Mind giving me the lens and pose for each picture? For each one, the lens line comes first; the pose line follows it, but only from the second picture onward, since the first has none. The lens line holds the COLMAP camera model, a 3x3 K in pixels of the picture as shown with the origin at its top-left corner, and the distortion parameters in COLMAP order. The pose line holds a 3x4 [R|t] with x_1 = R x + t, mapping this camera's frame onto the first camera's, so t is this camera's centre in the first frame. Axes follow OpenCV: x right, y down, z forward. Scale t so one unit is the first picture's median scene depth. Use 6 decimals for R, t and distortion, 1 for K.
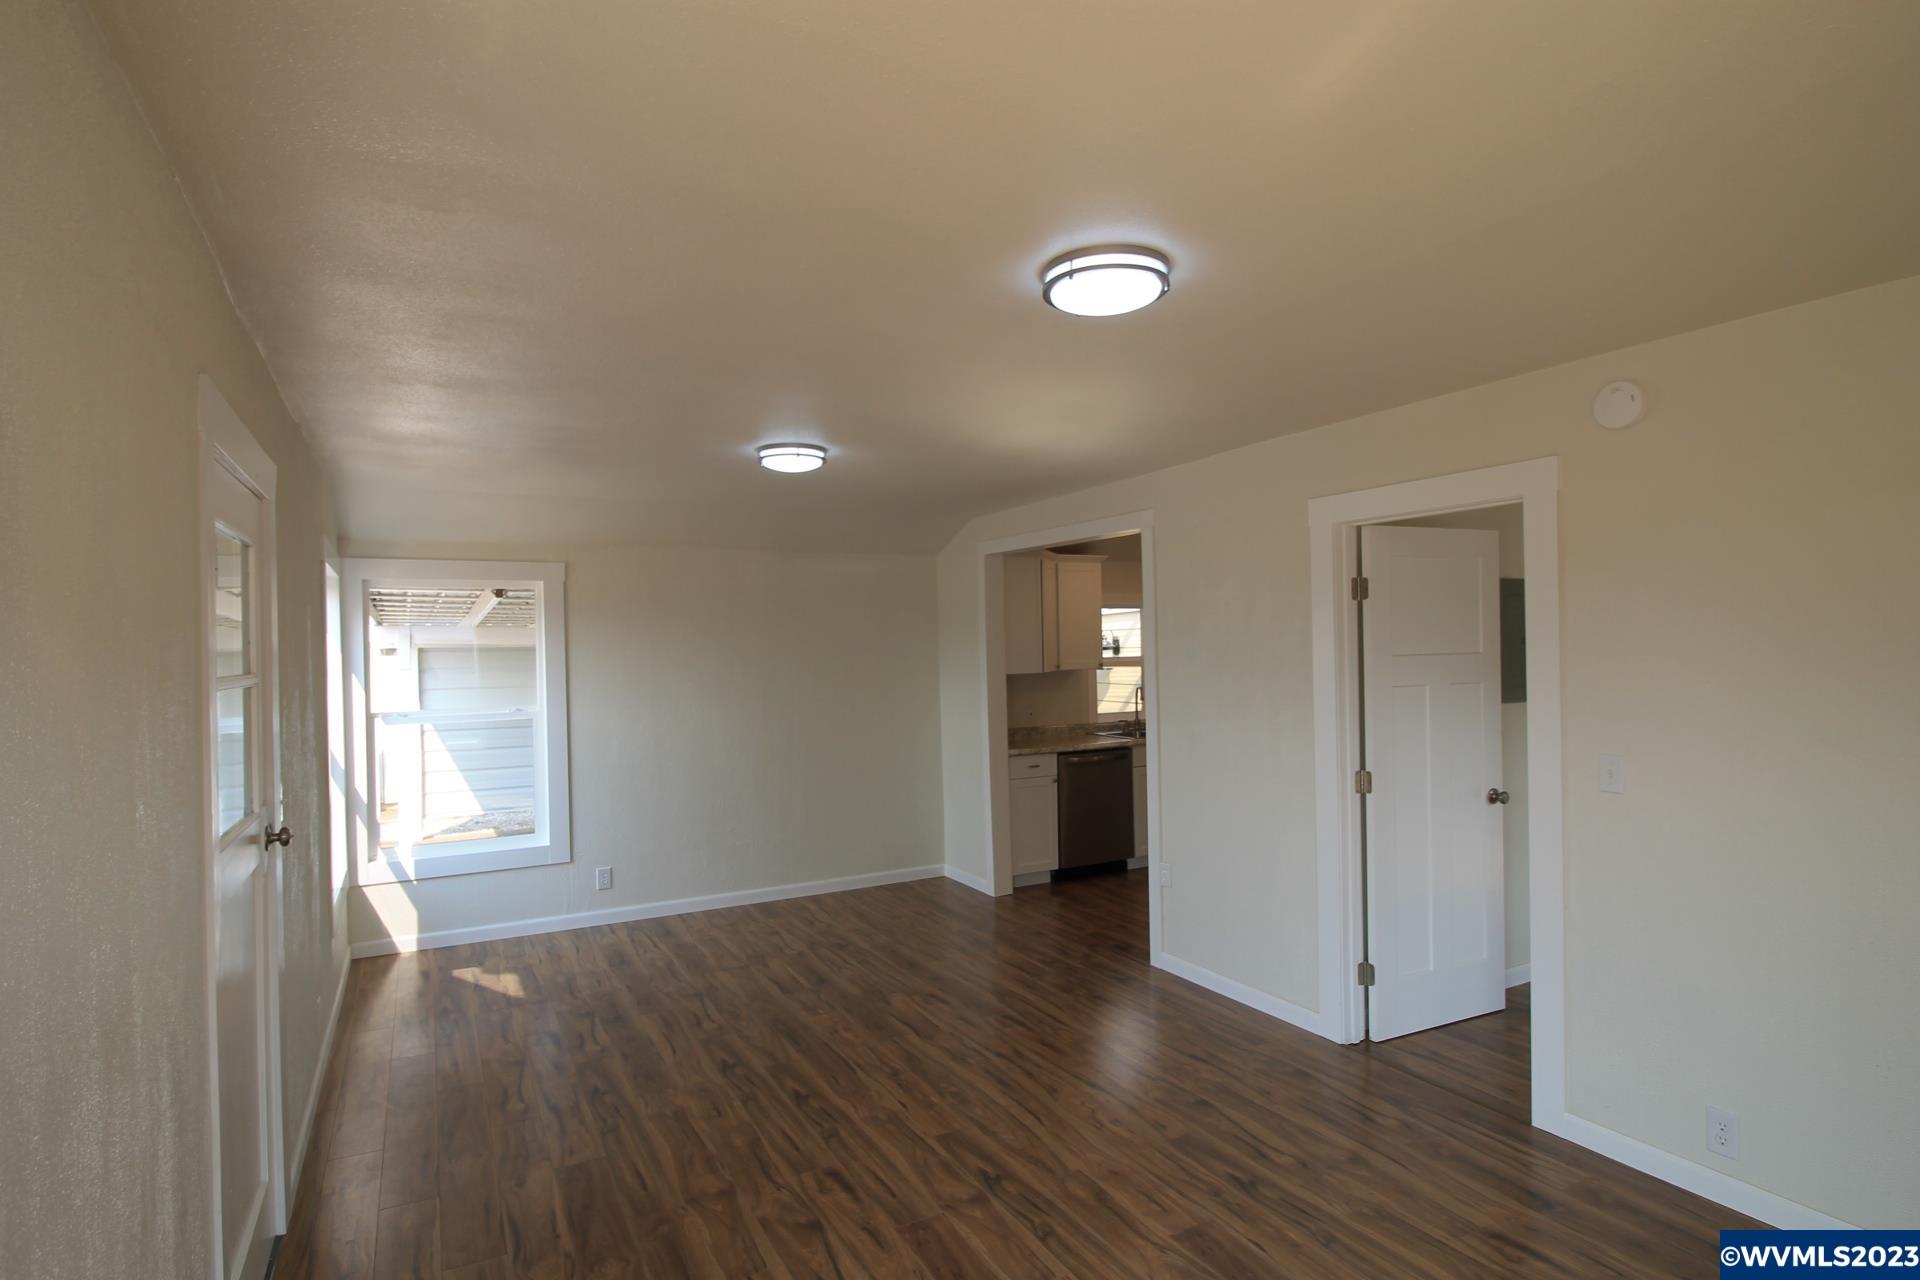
lens RADIAL K [[996.0, 0, 958.3], [0, 996.0, 643.2], [0, 0, 1]] dist [0.003588, -0.014196]
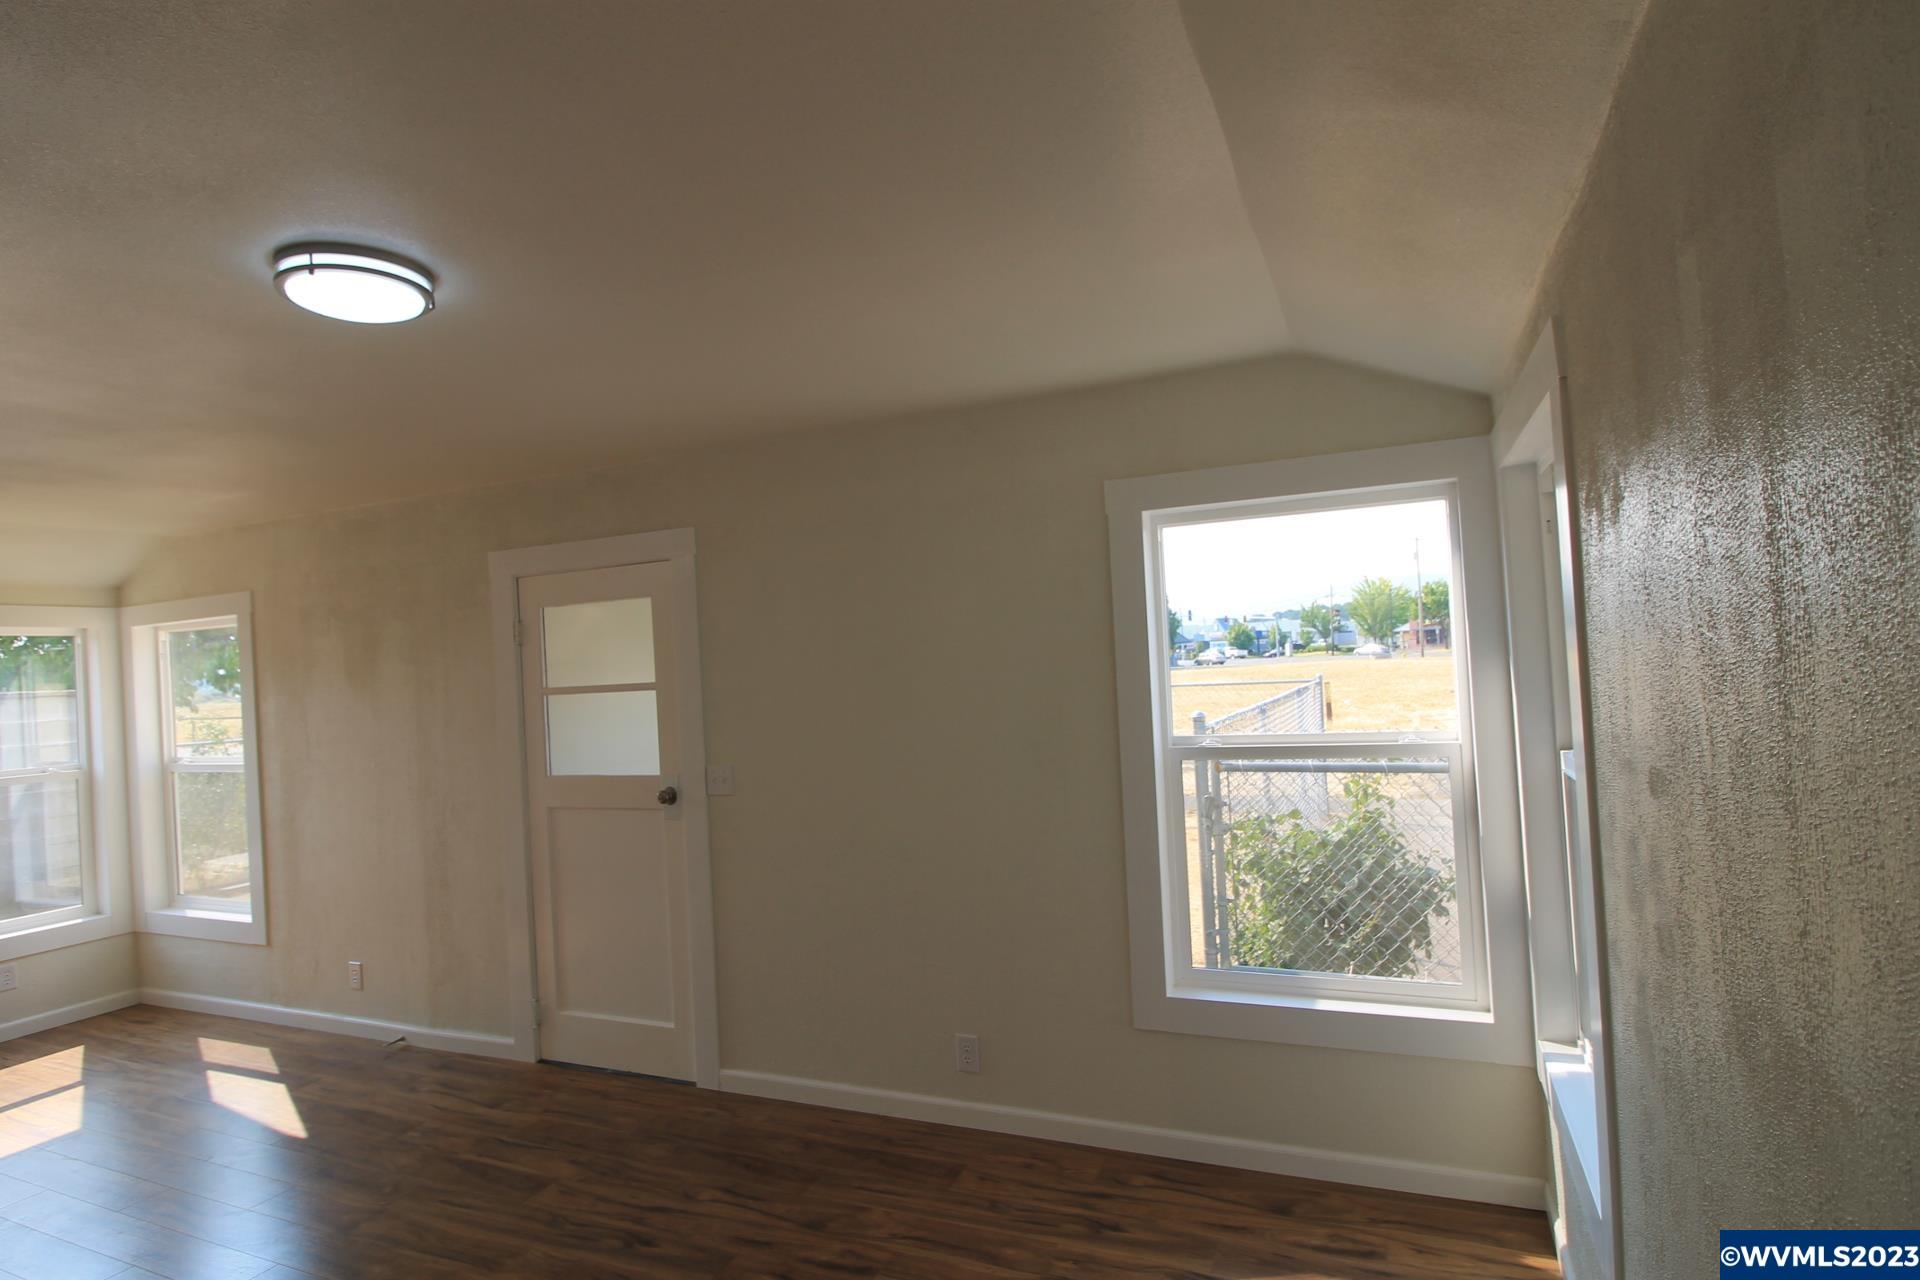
lens RADIAL K [[996.0, 0, 958.3], [0, 996.0, 643.2], [0, 0, 1]] dist [0.003588, -0.014196]
pose [[-0.782045, 0.047670, -0.621397, -0.067587], [0.068203, 0.997628, -0.009304, 0.011041], [0.619479, -0.049657, -0.783441, 1.185826]]
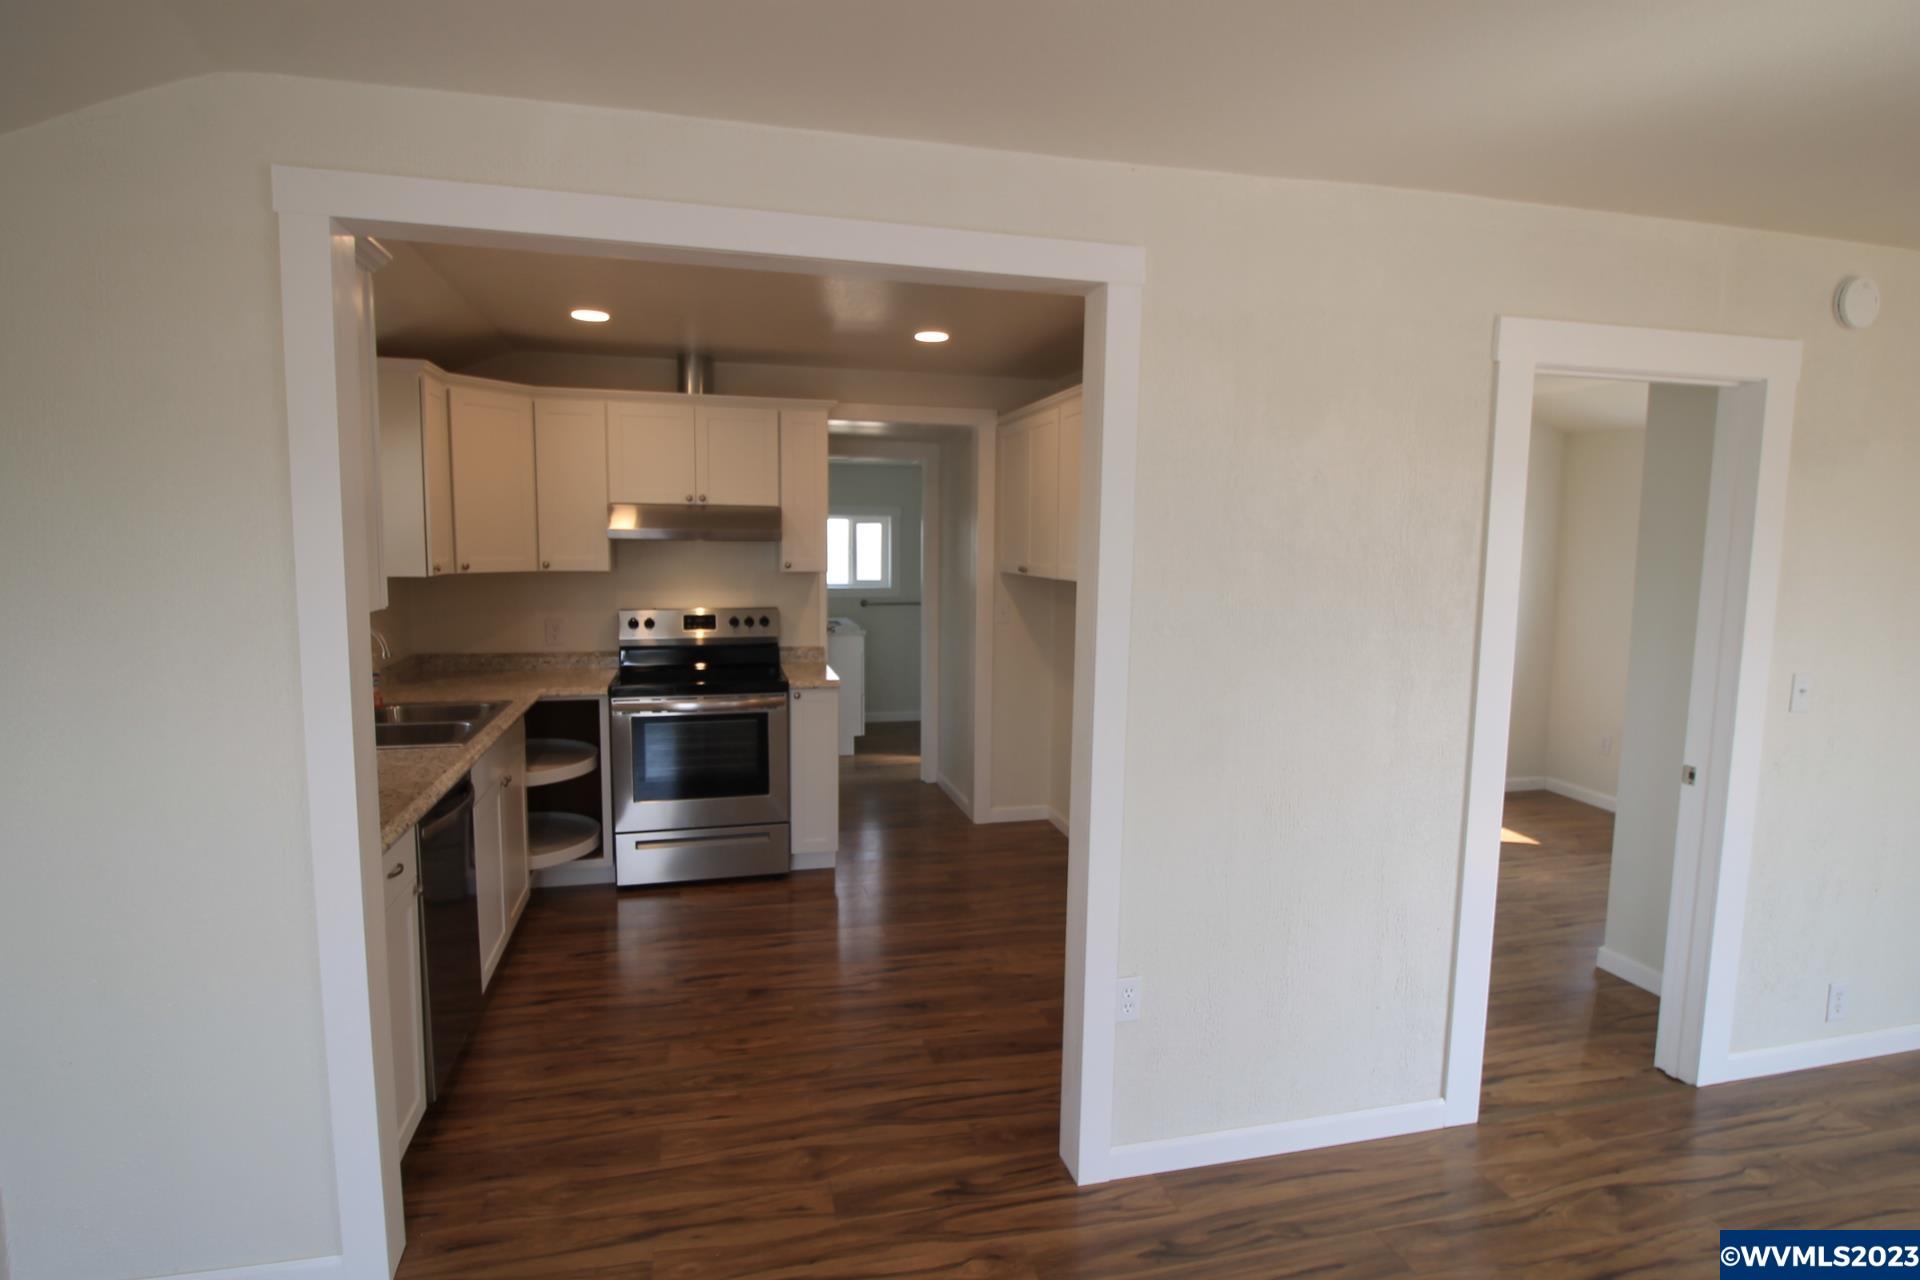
lens RADIAL K [[996.0, 0, 958.3], [0, 996.0, 643.2], [0, 0, 1]] dist [0.003588, -0.014196]
pose [[0.250802, -0.082784, 0.964492, -0.257621], [-0.018318, 0.995752, 0.090231, 0.006453], [-0.967865, -0.040298, 0.248220, 0.860353]]
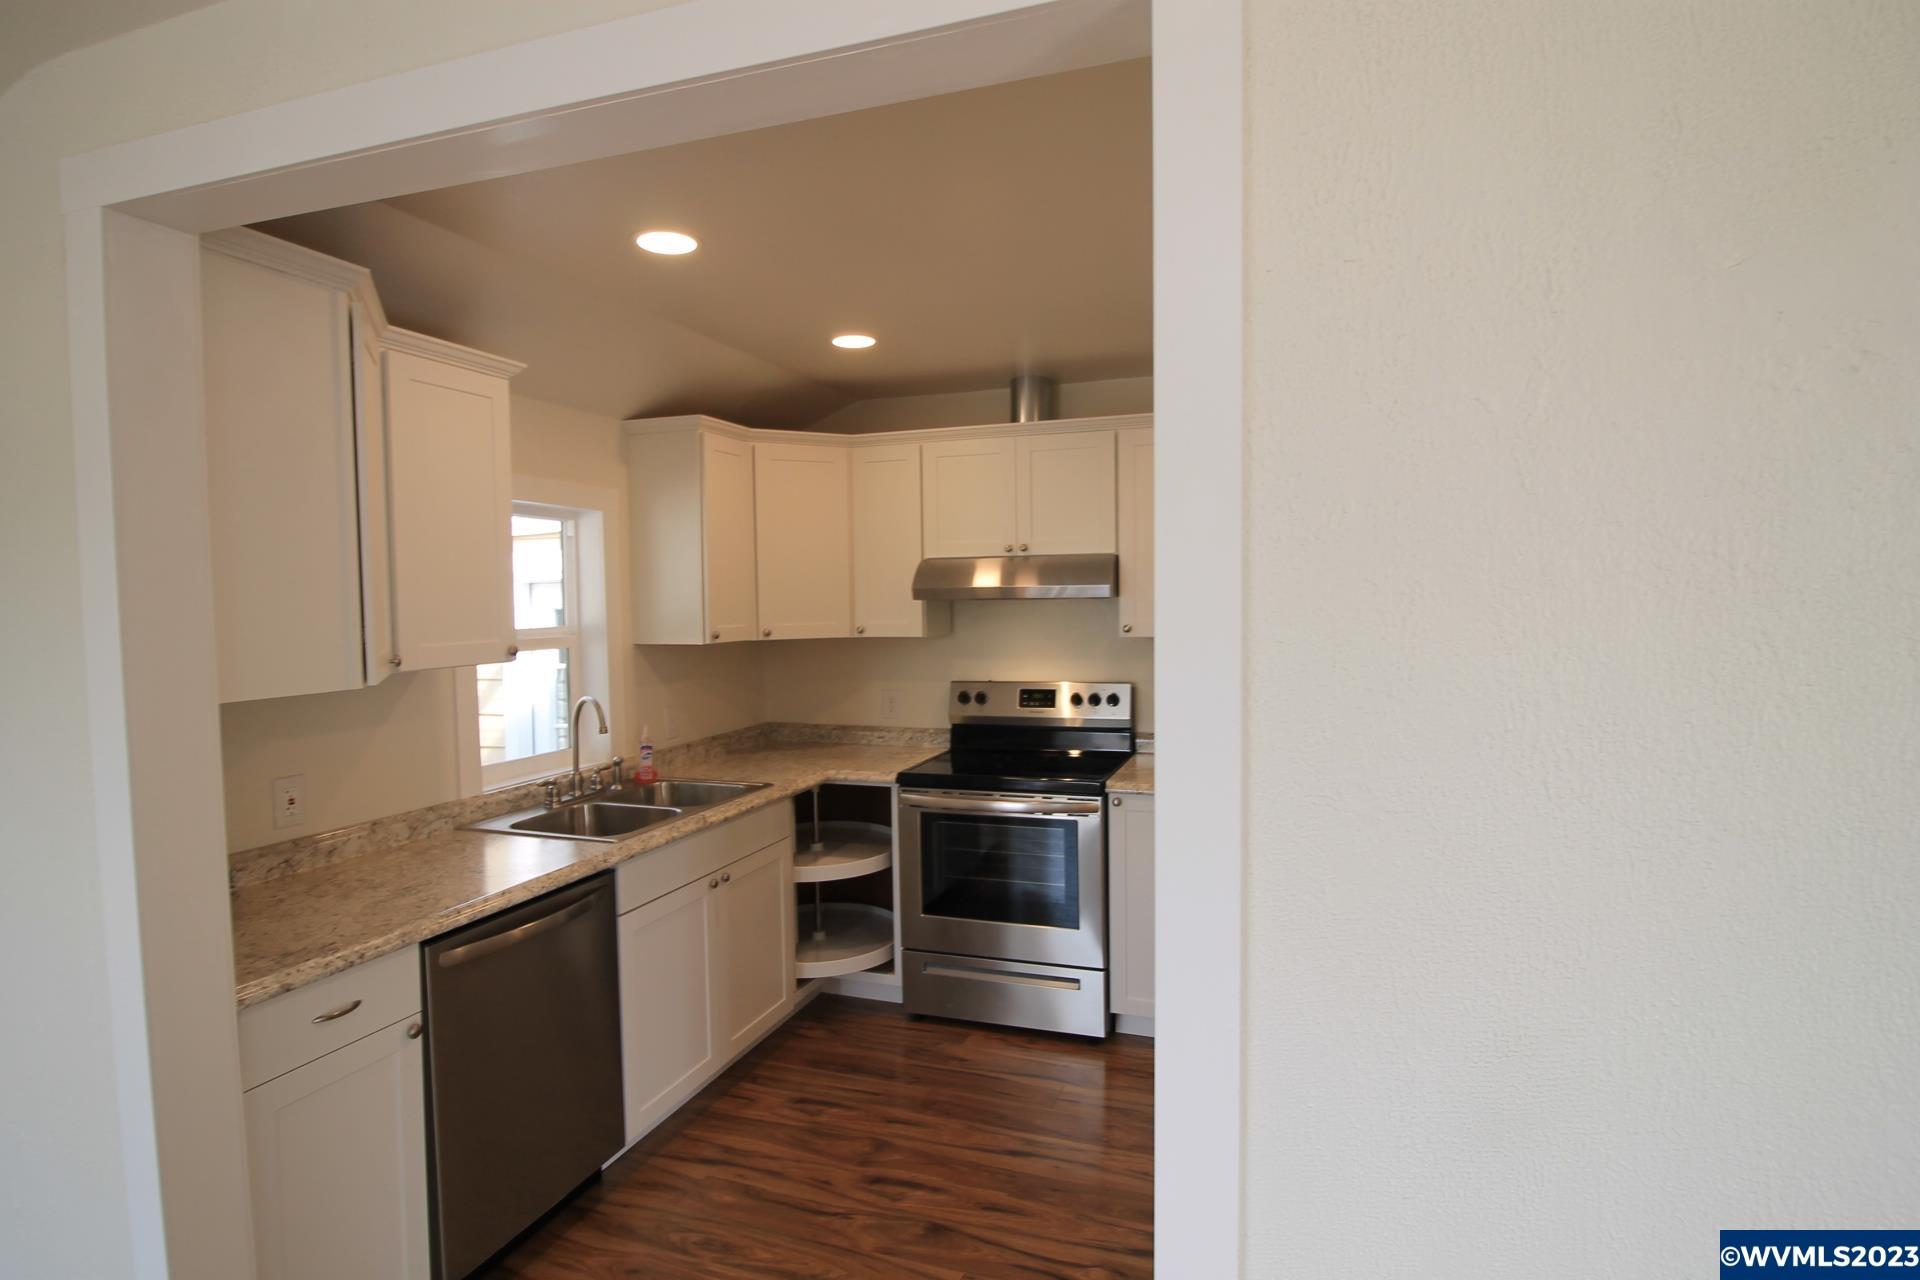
lens RADIAL K [[996.0, 0, 958.3], [0, 996.0, 643.2], [0, 0, 1]] dist [0.003588, -0.014196]
pose [[0.746943, -0.023401, 0.664476, 0.024076], [-0.000853, 0.999346, 0.036153, 0.005218], [-0.664887, -0.027571, 0.746435, 0.795847]]
